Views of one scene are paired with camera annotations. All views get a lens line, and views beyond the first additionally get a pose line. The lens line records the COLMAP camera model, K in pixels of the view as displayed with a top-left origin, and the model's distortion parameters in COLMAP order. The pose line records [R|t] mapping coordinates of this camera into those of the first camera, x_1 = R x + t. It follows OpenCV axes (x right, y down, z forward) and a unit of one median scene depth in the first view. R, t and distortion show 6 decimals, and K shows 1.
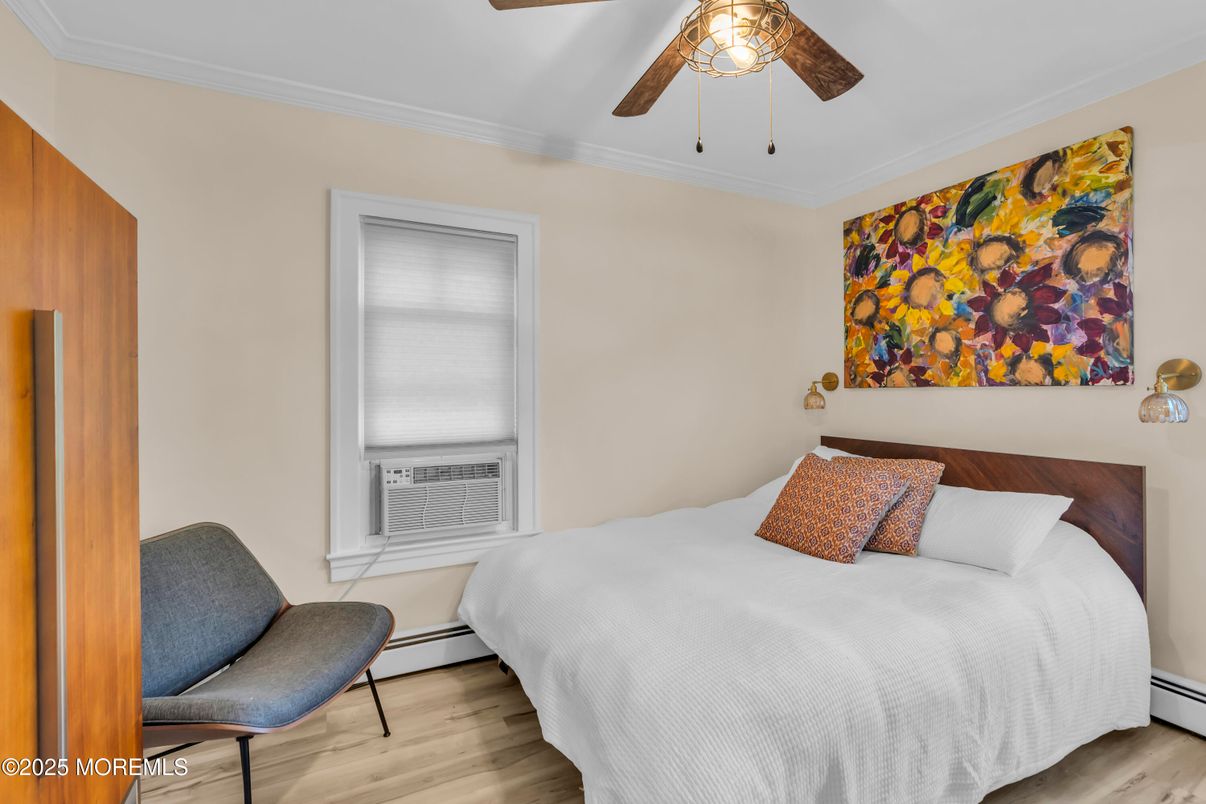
lens RADIAL K [[560.4, 0, 604.2], [0, 560.4, 398.3], [0, 0, 1]] dist [-0.012074, 0.000327]
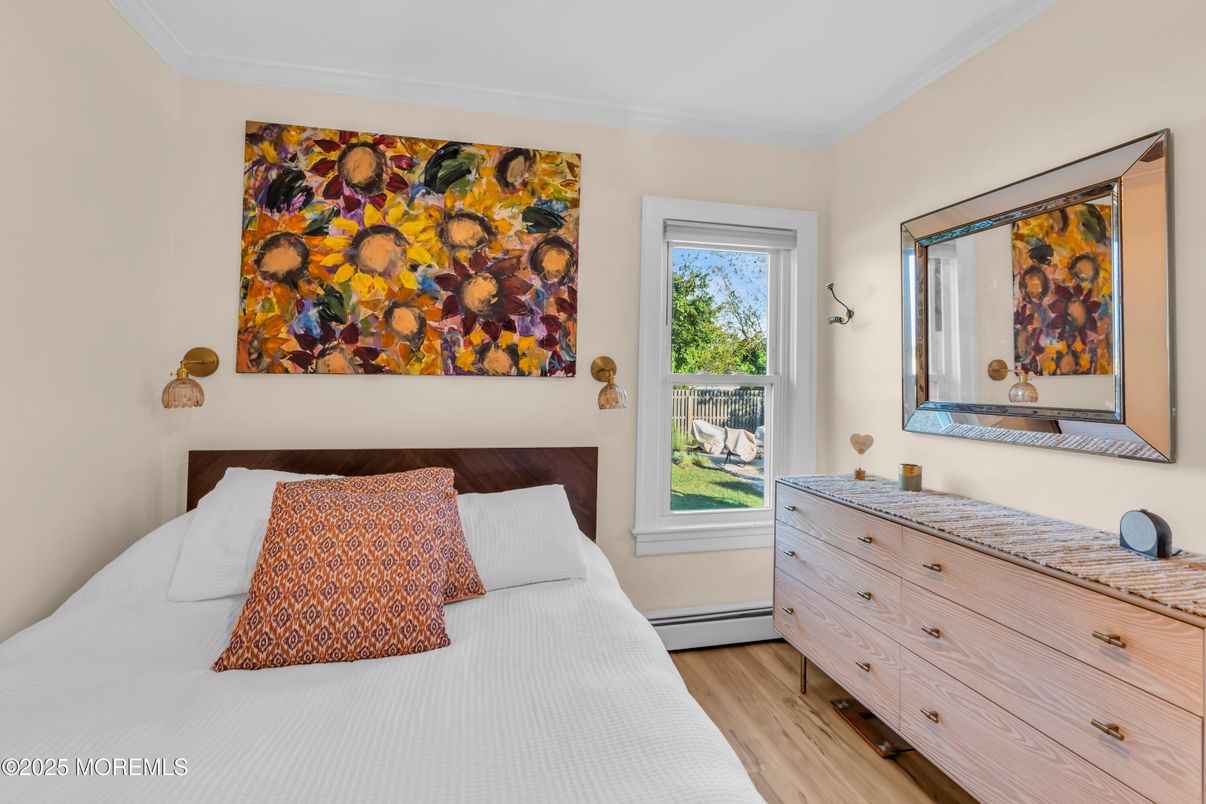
lens RADIAL K [[560.4, 0, 606.1], [0, 560.4, 366.2], [0, 0, 1]] dist [-0.012074, 0.000327]
pose [[0.210851, 0.031263, 0.977018, -0.143984], [-0.000010, 0.999489, -0.031979, -0.007170], [-0.977518, 0.006733, 0.210744, 0.568625]]
